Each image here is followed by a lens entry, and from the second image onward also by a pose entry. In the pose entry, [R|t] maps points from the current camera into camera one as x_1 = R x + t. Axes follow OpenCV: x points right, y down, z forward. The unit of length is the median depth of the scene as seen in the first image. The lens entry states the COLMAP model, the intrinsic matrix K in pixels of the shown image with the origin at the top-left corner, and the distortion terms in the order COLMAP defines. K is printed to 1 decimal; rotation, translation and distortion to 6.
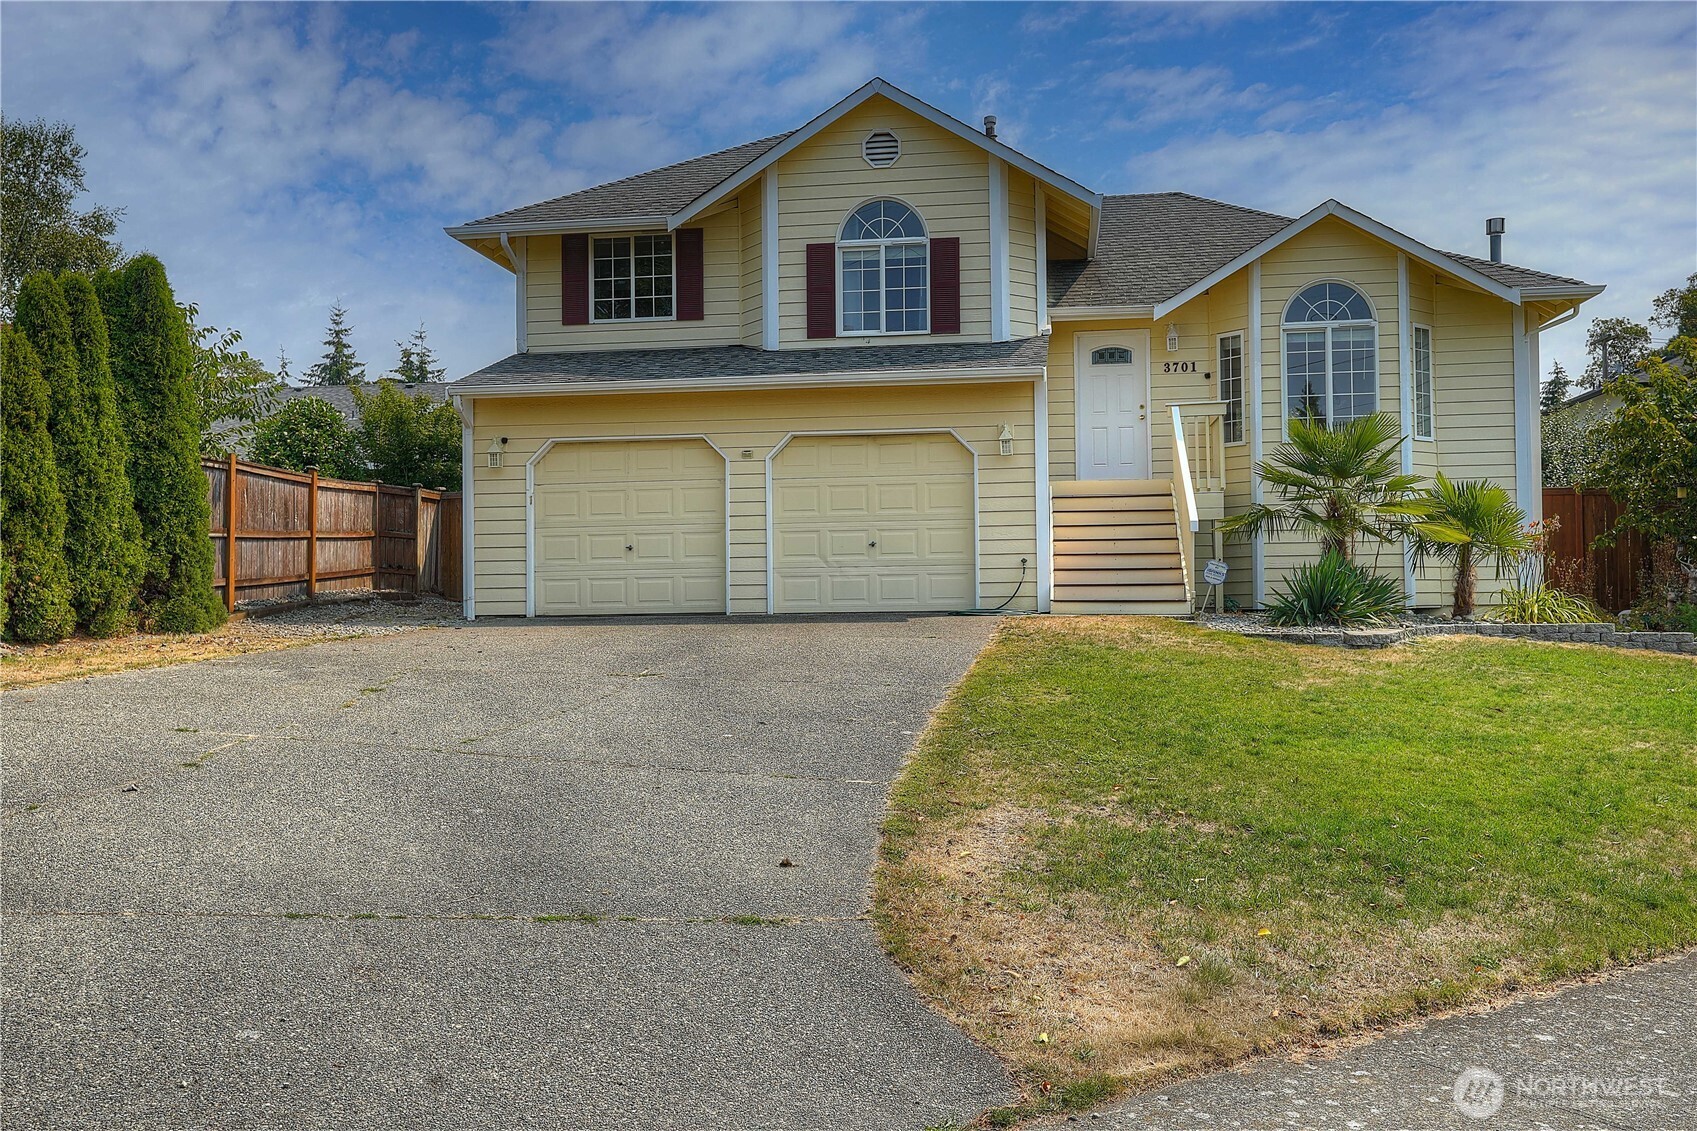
lens RADIAL K [[1556.3, 0, 847.8], [0, 1556.3, 569.7], [0, 0, 1]] dist [0.044127, 0.000000]
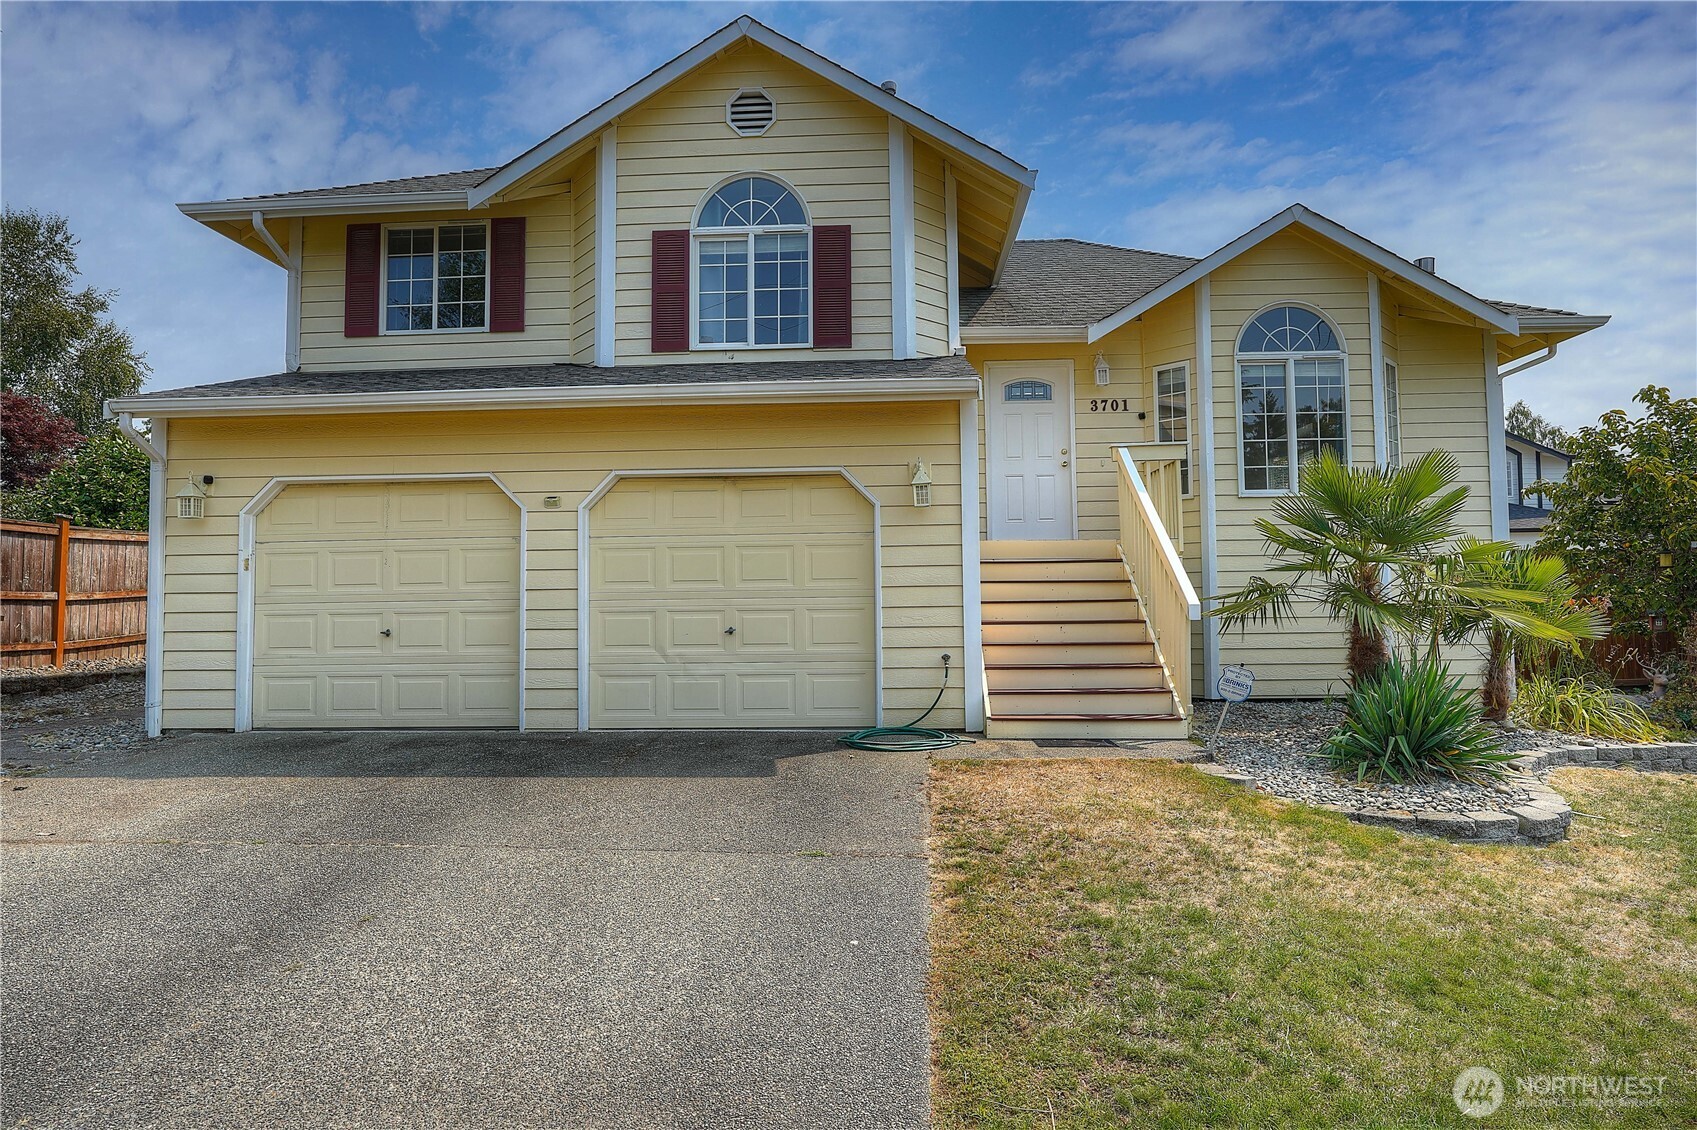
lens RADIAL K [[974.9, 0, 851.7], [0, 974.9, 563.8], [0, 0, 1]] dist [-0.016168, 0.000895]
pose [[0.995390, 0.004657, 0.095794, 0.026433], [-0.002886, 0.999822, -0.018618, -0.036271], [-0.095864, 0.018256, 0.995227, 0.520637]]
